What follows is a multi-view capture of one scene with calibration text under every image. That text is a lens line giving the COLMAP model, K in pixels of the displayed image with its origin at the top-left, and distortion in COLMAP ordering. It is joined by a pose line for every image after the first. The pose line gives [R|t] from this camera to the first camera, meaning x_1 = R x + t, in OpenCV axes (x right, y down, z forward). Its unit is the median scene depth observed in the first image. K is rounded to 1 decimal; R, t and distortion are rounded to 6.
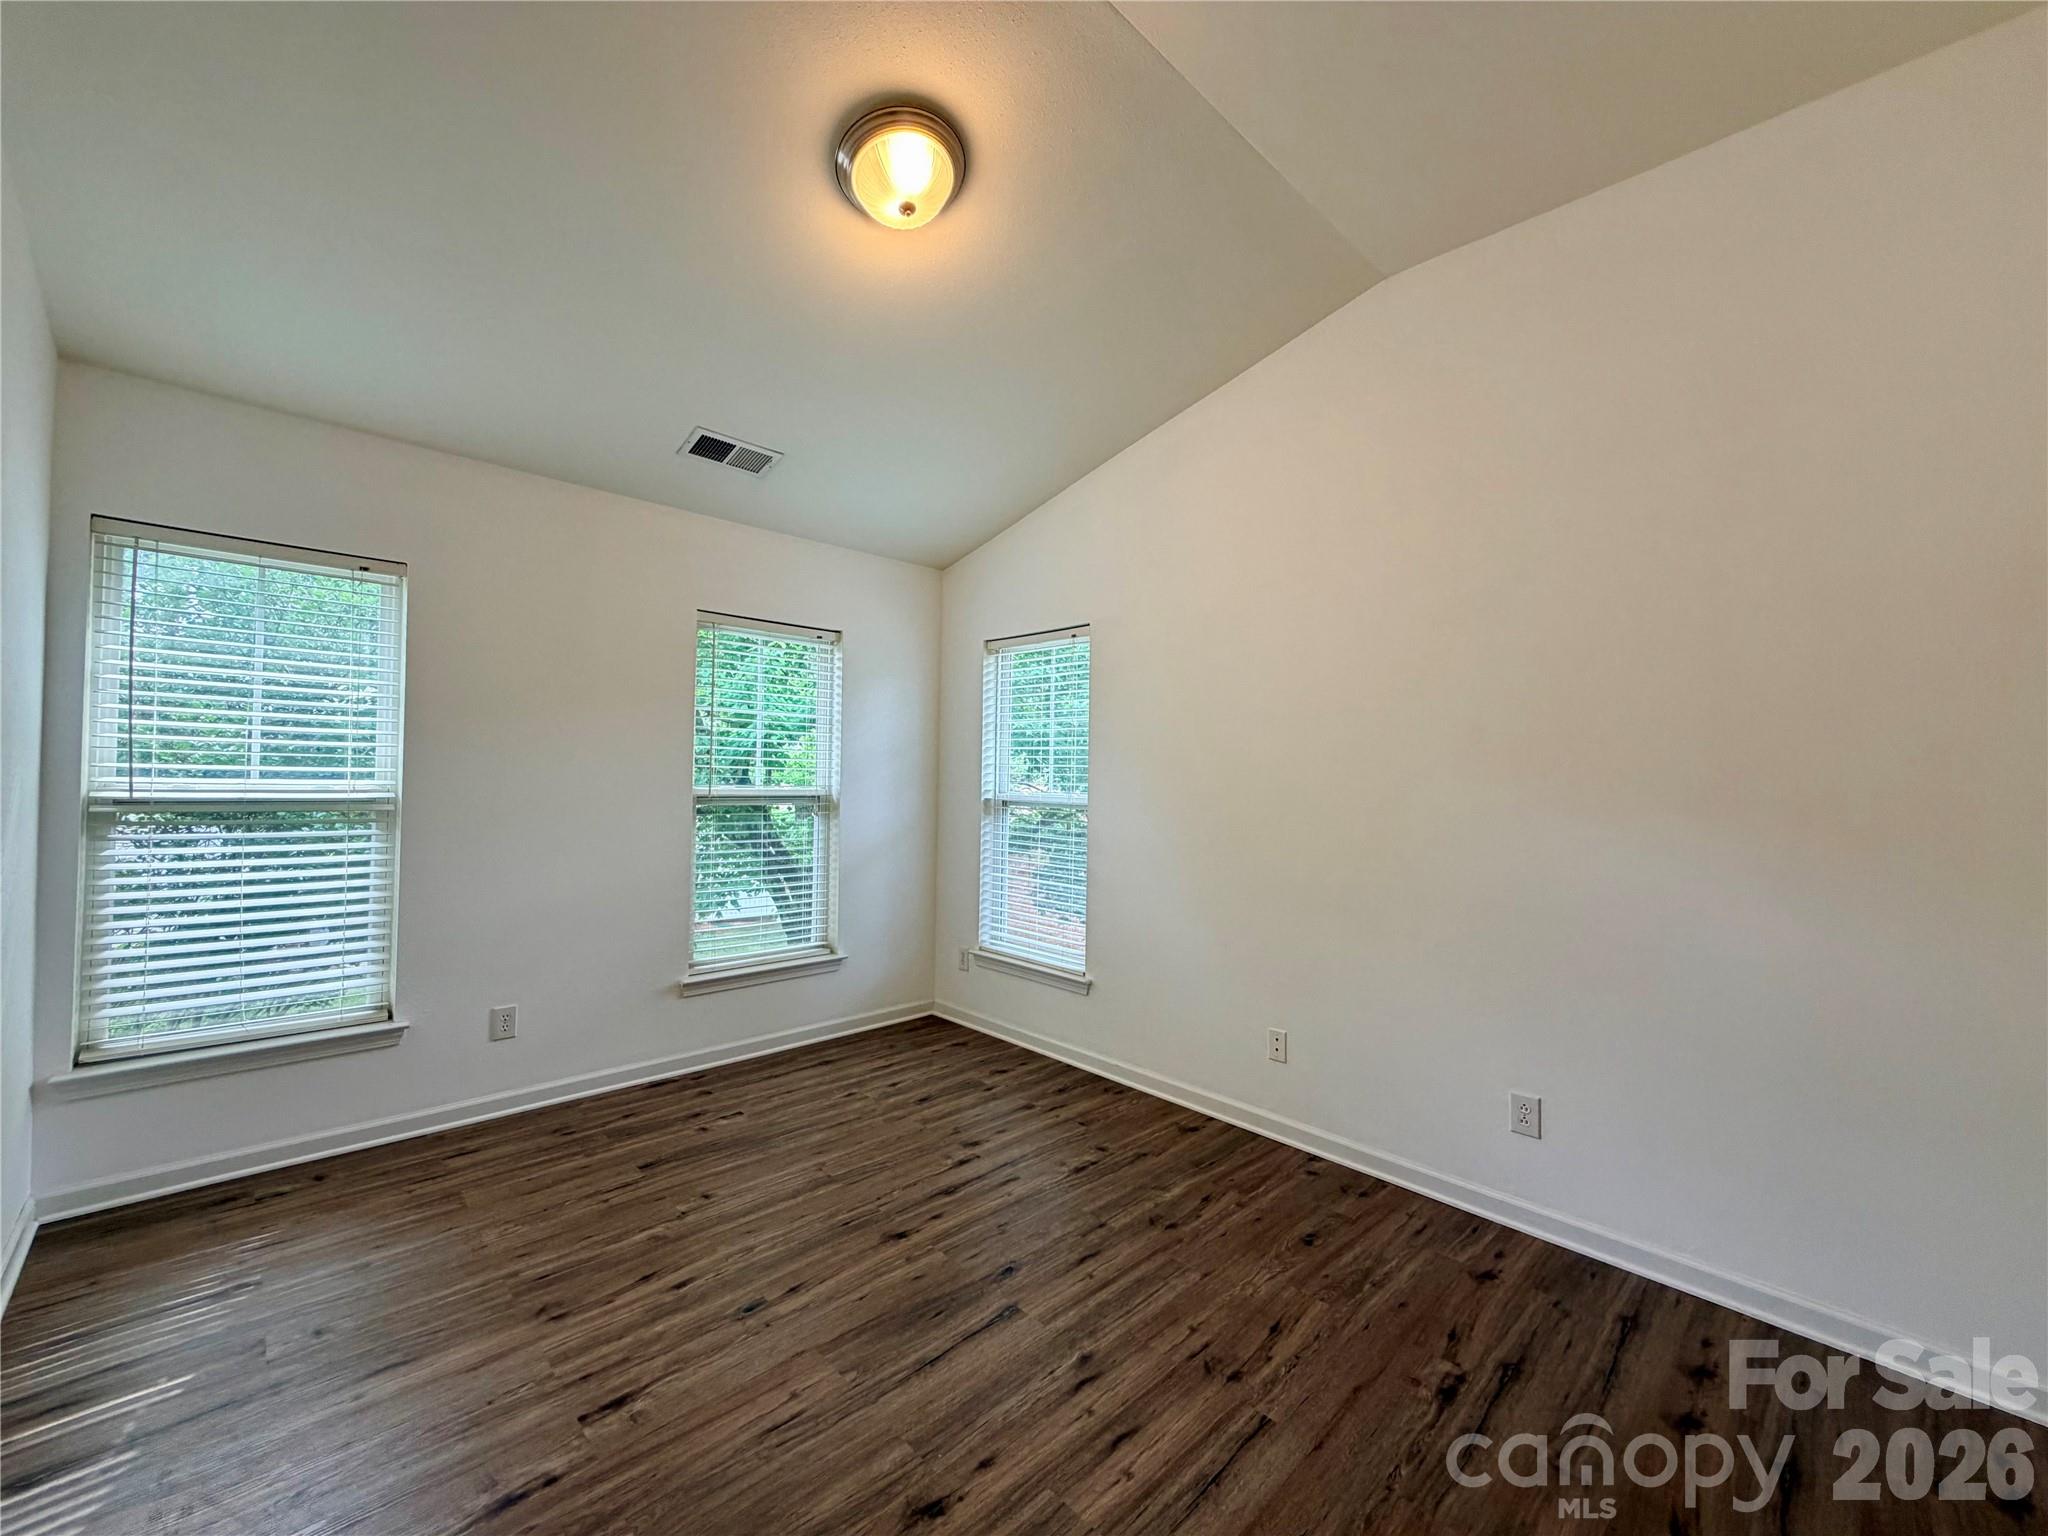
lens RADIAL K [[818.0, 0, 1019.5], [0, 818.0, 768.0], [0, 0, 1]] dist [0.000733, -0.000455]
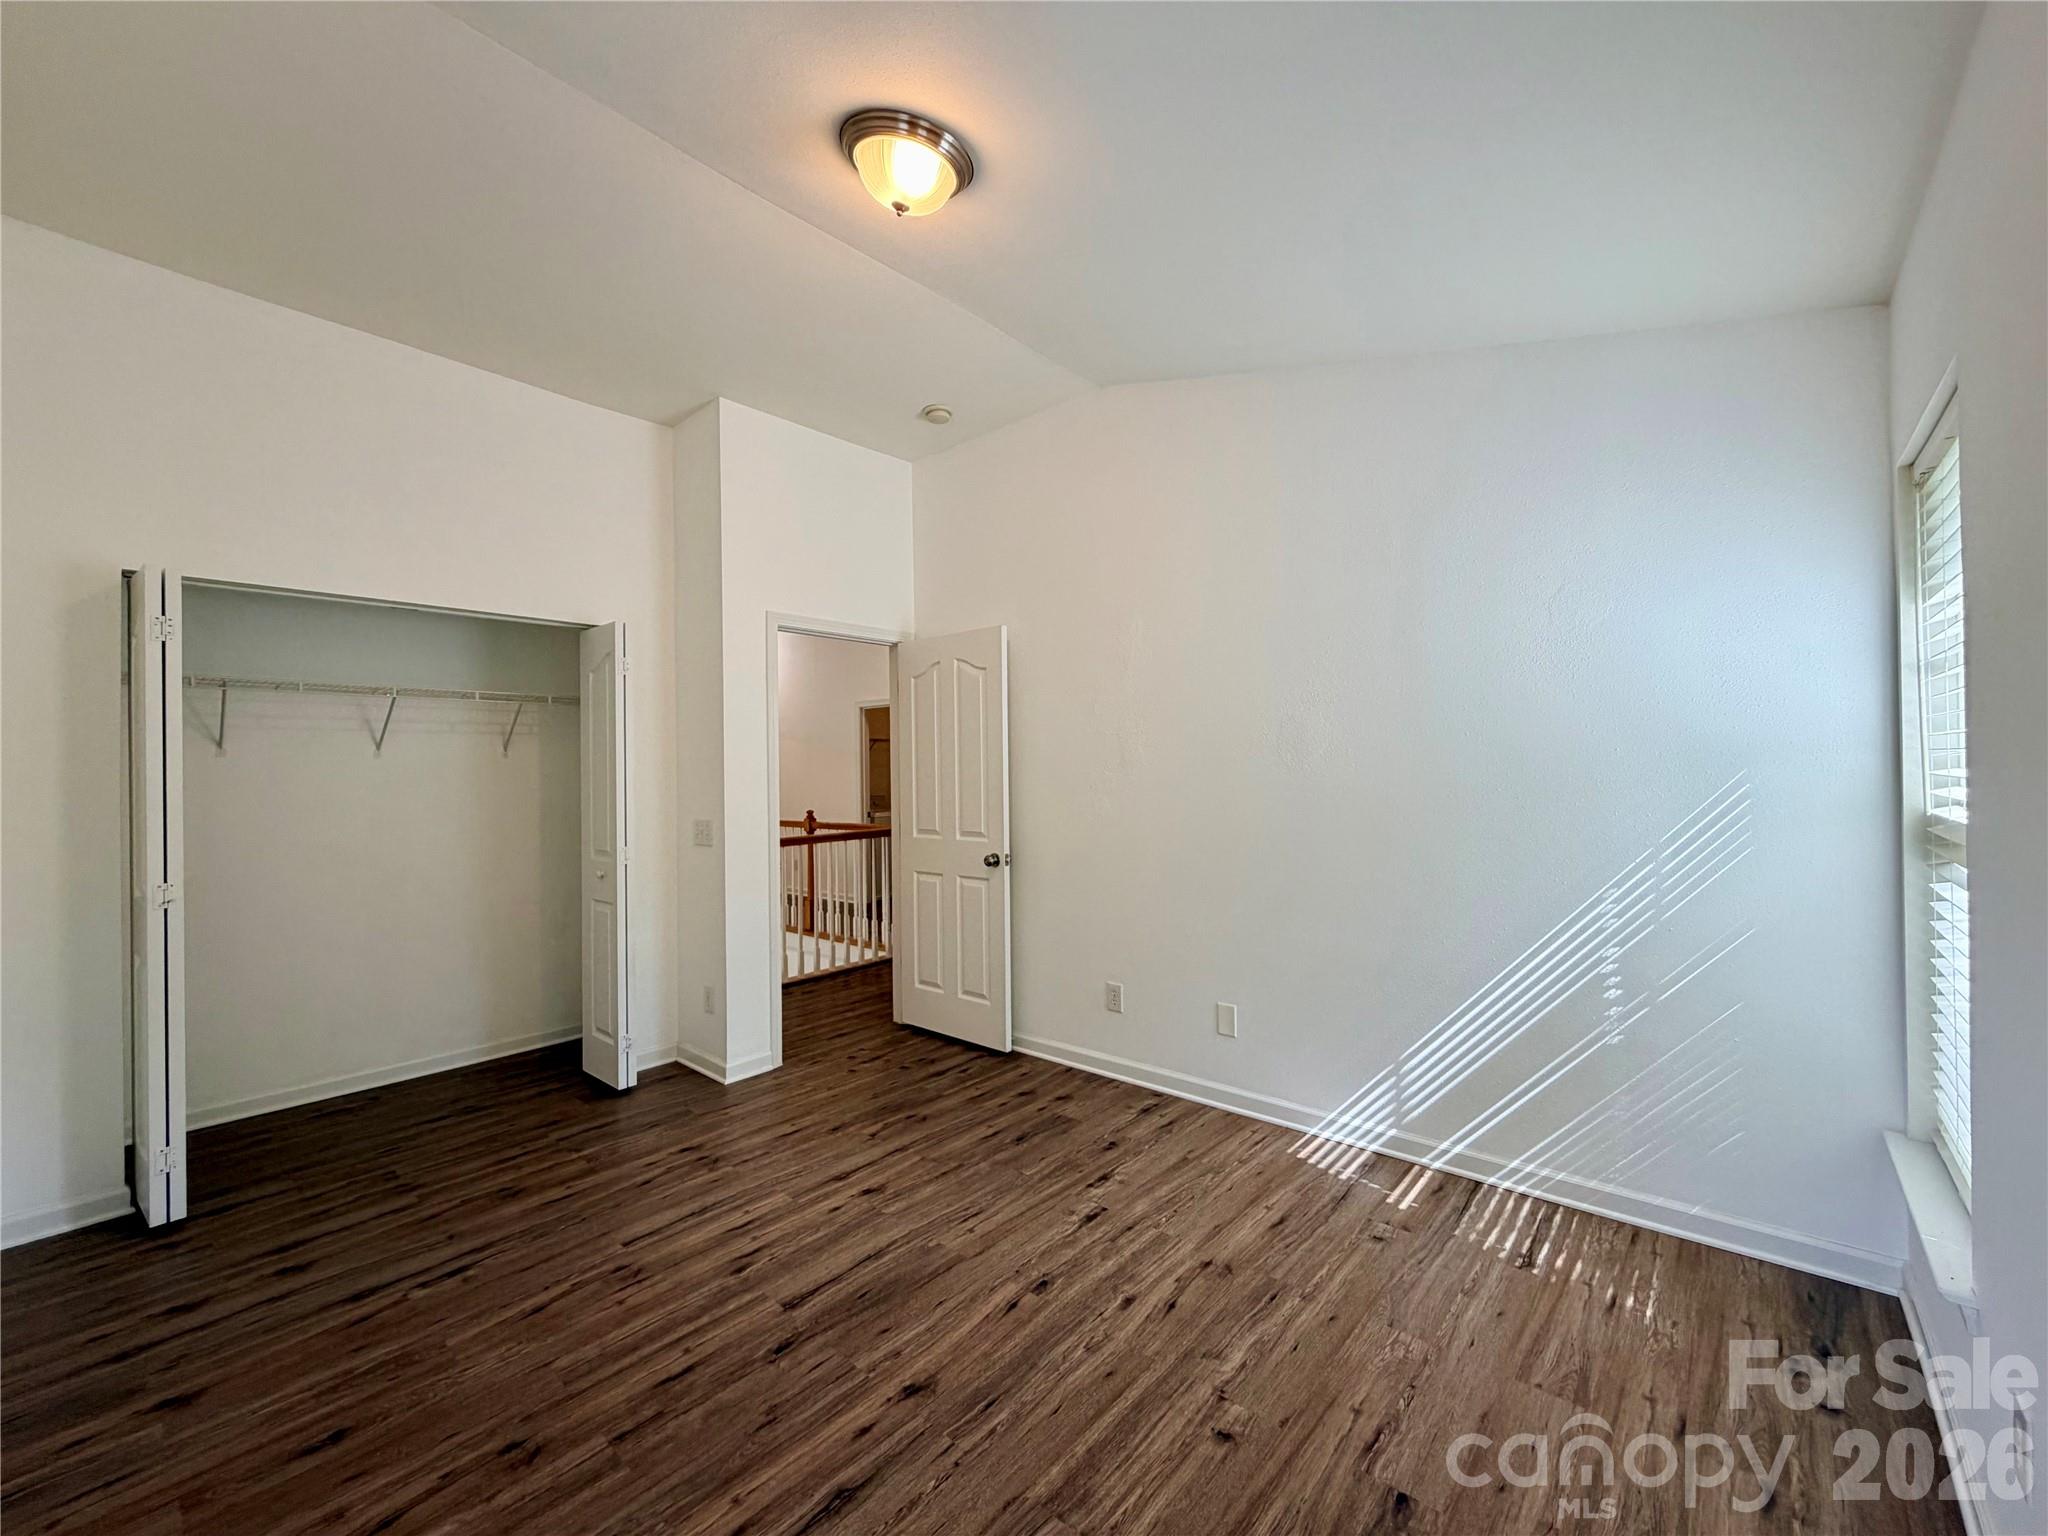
lens RADIAL K [[818.0, 0, 1019.5], [0, 818.0, 768.0], [0, 0, 1]] dist [0.000733, -0.000455]
pose [[-0.996988, -0.004082, -0.077453, -0.209128], [-0.002513, 0.999790, -0.020343, 0.012480], [0.077520, -0.020087, -0.996788, 2.021558]]
